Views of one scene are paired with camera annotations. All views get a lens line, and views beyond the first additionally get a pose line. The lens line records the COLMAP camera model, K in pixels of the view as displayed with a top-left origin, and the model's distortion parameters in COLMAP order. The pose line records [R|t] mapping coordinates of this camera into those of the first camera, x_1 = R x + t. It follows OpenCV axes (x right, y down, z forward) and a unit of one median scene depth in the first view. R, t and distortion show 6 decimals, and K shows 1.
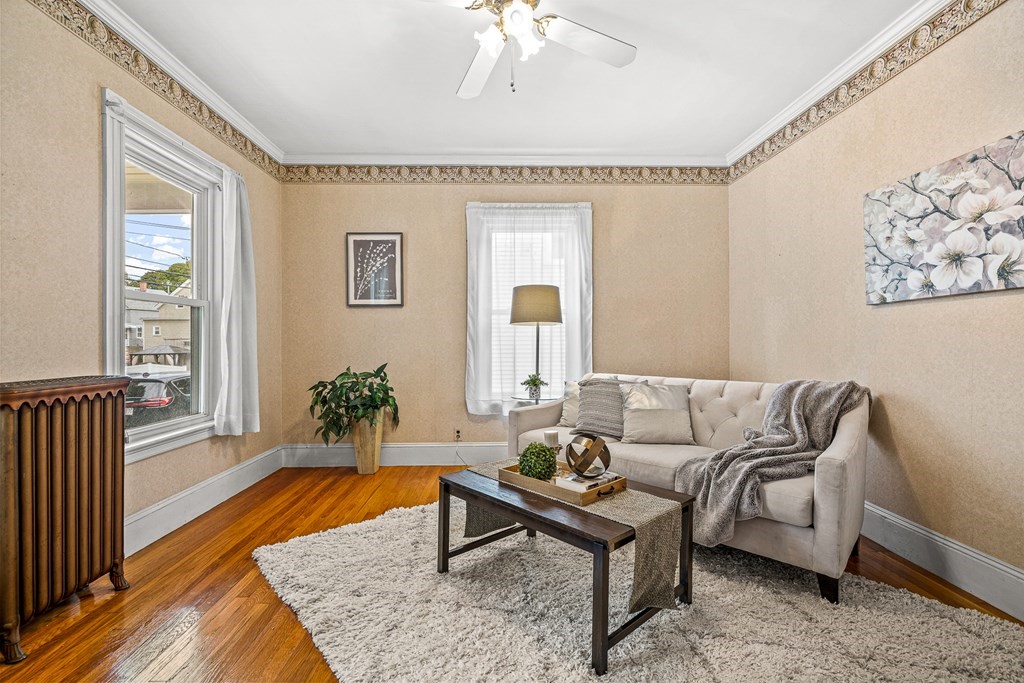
lens RADIAL K [[474.3, 0, 528.7], [0, 474.3, 349.7], [0, 0, 1]] dist [-0.000107, 0.000454]
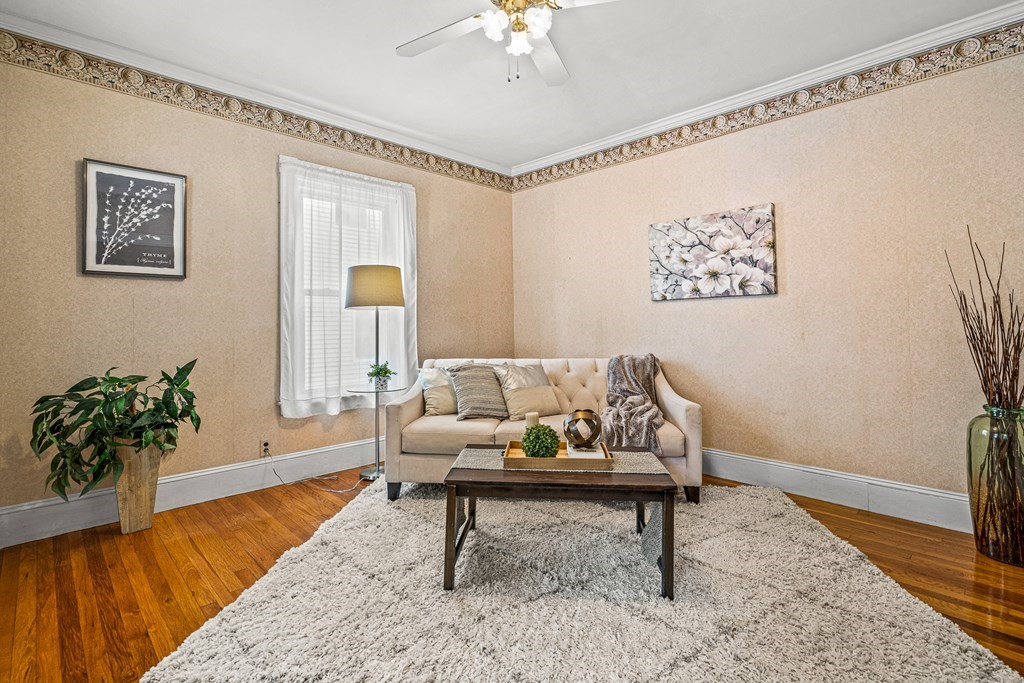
lens RADIAL K [[474.3, 0, 538.2], [0, 474.3, 318.0], [0, 0, 1]] dist [-0.000107, 0.000454]
pose [[0.730797, 0.007446, 0.682555, -0.466378], [0.017247, 0.999420, -0.029369, -0.003996], [-0.682377, 0.033235, 0.730244, 0.158424]]
